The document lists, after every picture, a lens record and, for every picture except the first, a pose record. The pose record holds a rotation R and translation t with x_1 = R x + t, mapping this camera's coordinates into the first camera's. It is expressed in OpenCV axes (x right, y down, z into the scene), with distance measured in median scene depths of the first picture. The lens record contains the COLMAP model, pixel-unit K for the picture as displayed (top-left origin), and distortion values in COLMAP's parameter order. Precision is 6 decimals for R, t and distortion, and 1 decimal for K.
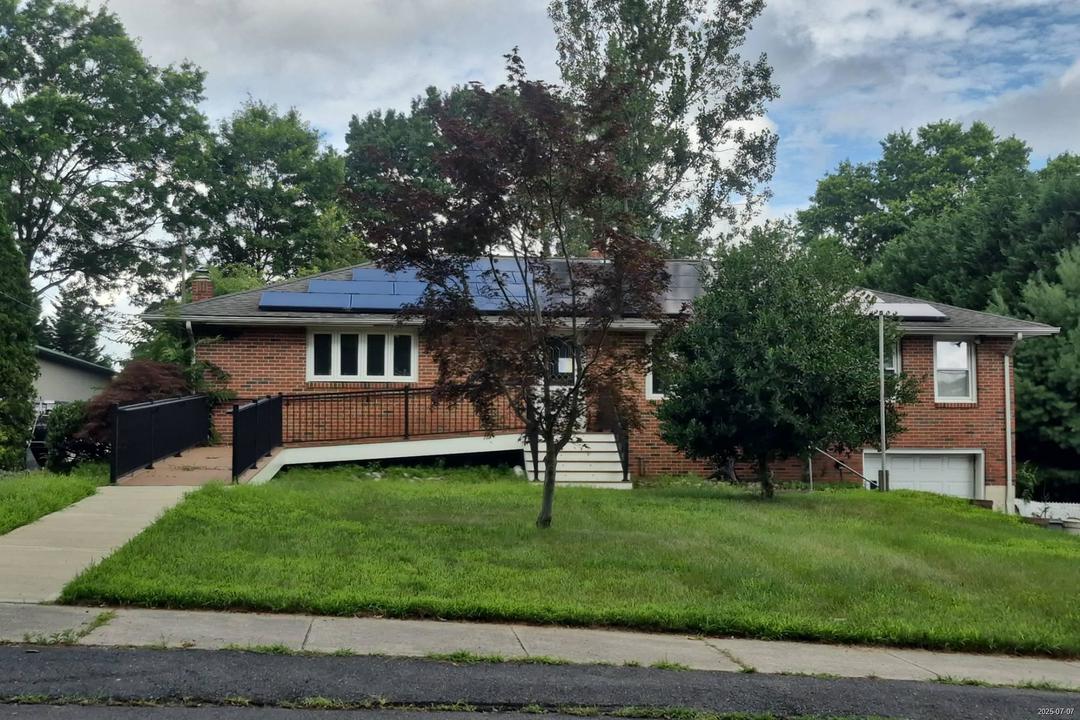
lens RADIAL K [[1219.2, 0, 540.0], [0, 1219.2, 360.0], [0, 0, 1]] dist [0.152354, -0.288017]
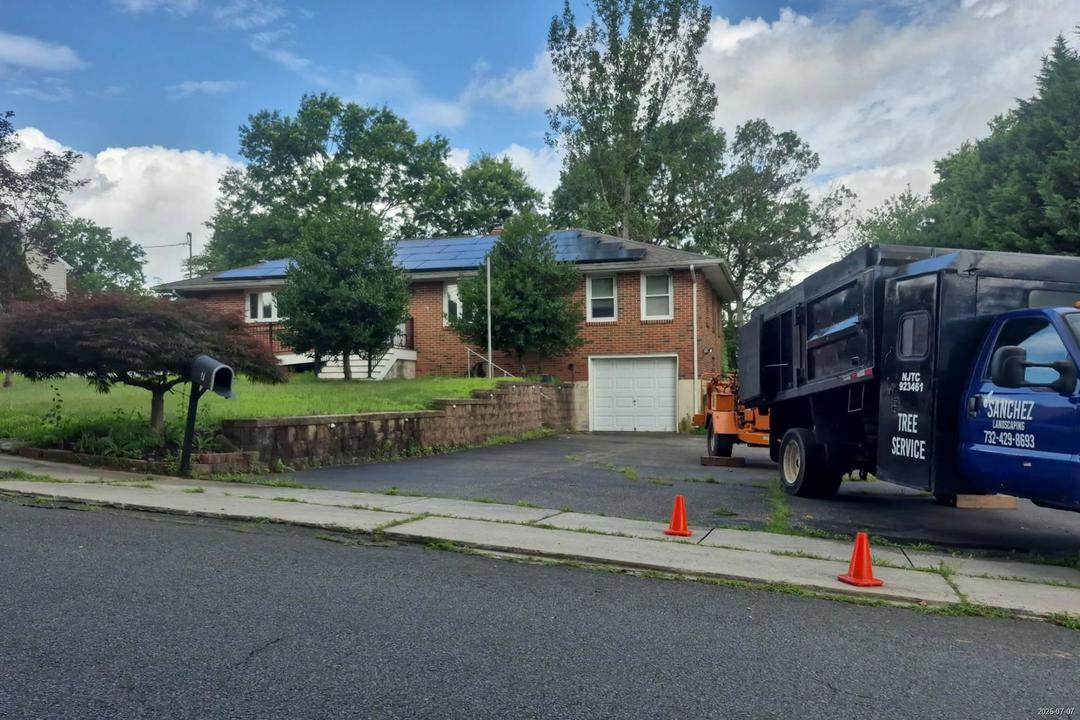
lens RADIAL K [[842.7, 0, 542.8], [0, 842.7, 366.4], [0, 0, 1]] dist [0.103085, -0.144453]
pose [[0.919434, -0.020869, -0.392690, 0.372355], [0.038797, 0.998533, 0.037772, 0.029147], [0.391326, -0.049964, 0.918895, 0.057163]]
